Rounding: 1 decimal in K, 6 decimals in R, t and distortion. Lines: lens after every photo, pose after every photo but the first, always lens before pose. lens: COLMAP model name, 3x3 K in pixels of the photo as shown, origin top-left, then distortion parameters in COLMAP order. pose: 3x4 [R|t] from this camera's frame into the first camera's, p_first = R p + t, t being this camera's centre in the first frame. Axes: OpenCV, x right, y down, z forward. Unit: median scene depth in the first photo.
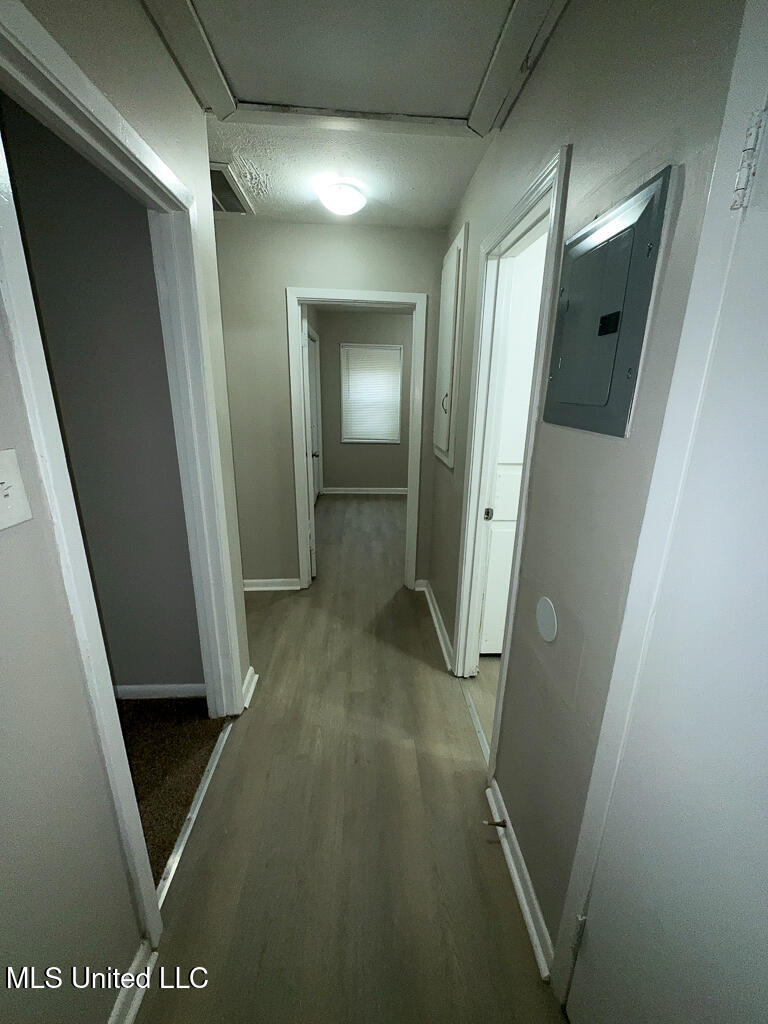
lens RADIAL K [[408.7, 0, 388.2], [0, 408.7, 506.8], [0, 0, 1]] dist [-0.001363, 0.000071]
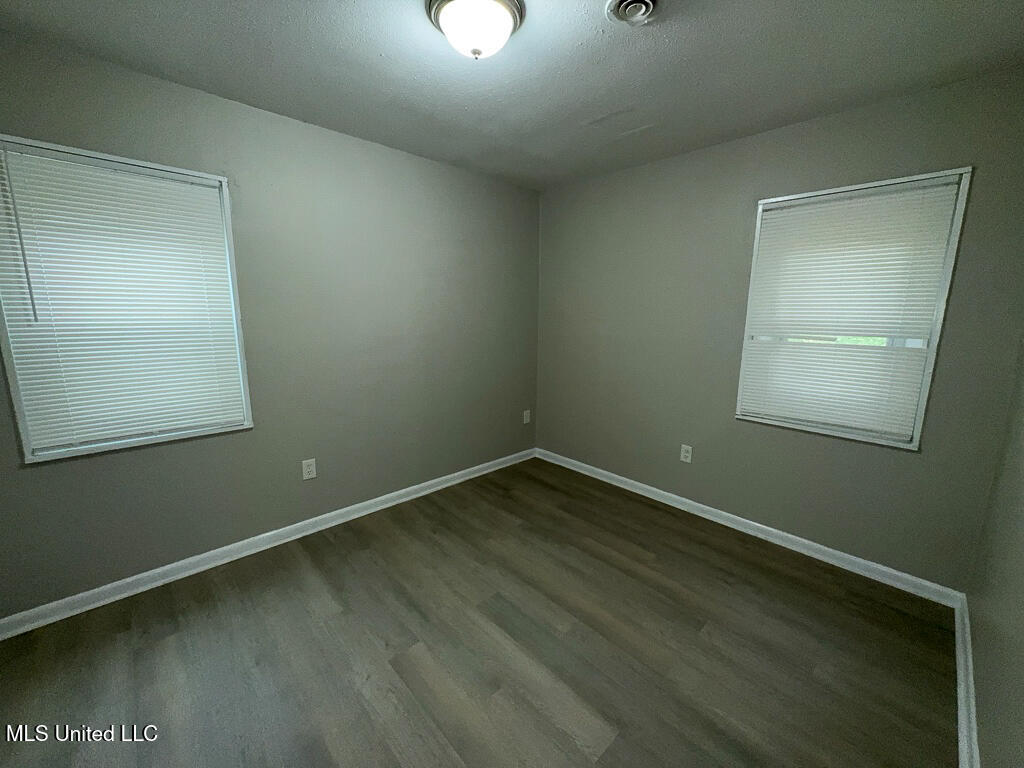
lens RADIAL K [[401.0, 0, 515.0], [0, 401.0, 380.5], [0, 0, 1]] dist [-0.010379, -0.000066]
pose [[0.760595, -0.117331, 0.638536, -0.038034], [0.181292, 0.982794, -0.035357, -0.283435], [-0.623401, 0.142654, 0.768779, 1.116391]]
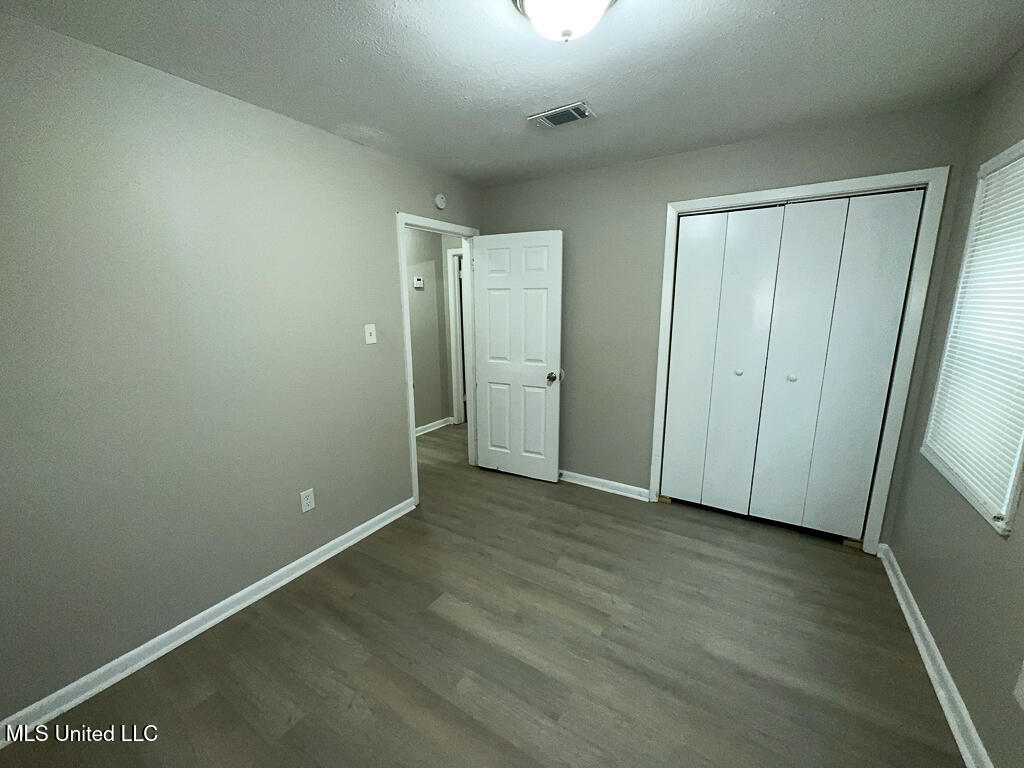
lens RADIAL K [[408.7, 0, 511.6], [0, 408.7, 382.6], [0, 0, 1]] dist [-0.001363, 0.000071]
pose [[-0.585140, 0.148525, -0.797215, 0.717874], [-0.227194, 0.913689, 0.336980, -0.497621], [0.778456, 0.378303, -0.500892, 1.773687]]
